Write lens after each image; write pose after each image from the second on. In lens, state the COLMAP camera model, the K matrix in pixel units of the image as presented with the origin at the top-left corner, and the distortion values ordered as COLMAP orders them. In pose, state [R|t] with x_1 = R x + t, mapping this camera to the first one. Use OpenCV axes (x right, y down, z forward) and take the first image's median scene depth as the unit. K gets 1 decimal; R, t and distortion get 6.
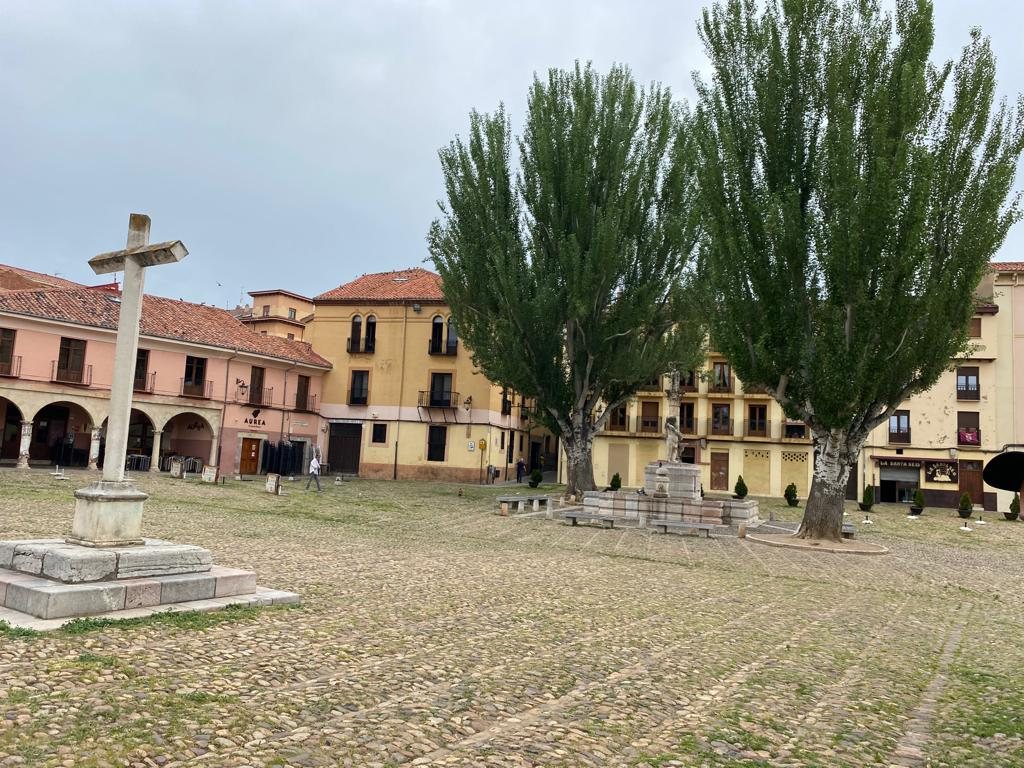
lens RADIAL K [[753.5, 0, 507.6], [0, 753.5, 387.1], [0, 0, 1]] dist [0.028882, -0.027535]
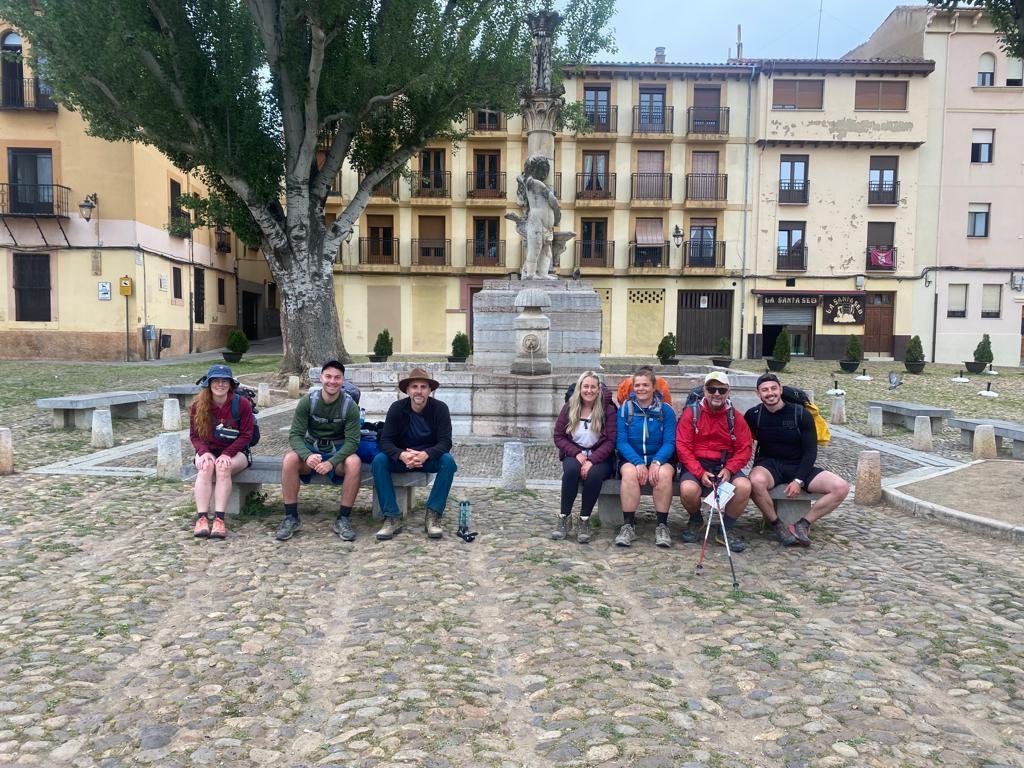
lens RADIAL K [[753.5, 0, 508.0], [0, 753.5, 389.2], [0, 0, 1]] dist [0.028882, -0.027535]
pose [[0.948159, -0.063062, 0.311477, 0.051802], [0.007590, 0.984328, 0.176183, 0.056993], [-0.317706, -0.164685, 0.933778, 0.419293]]
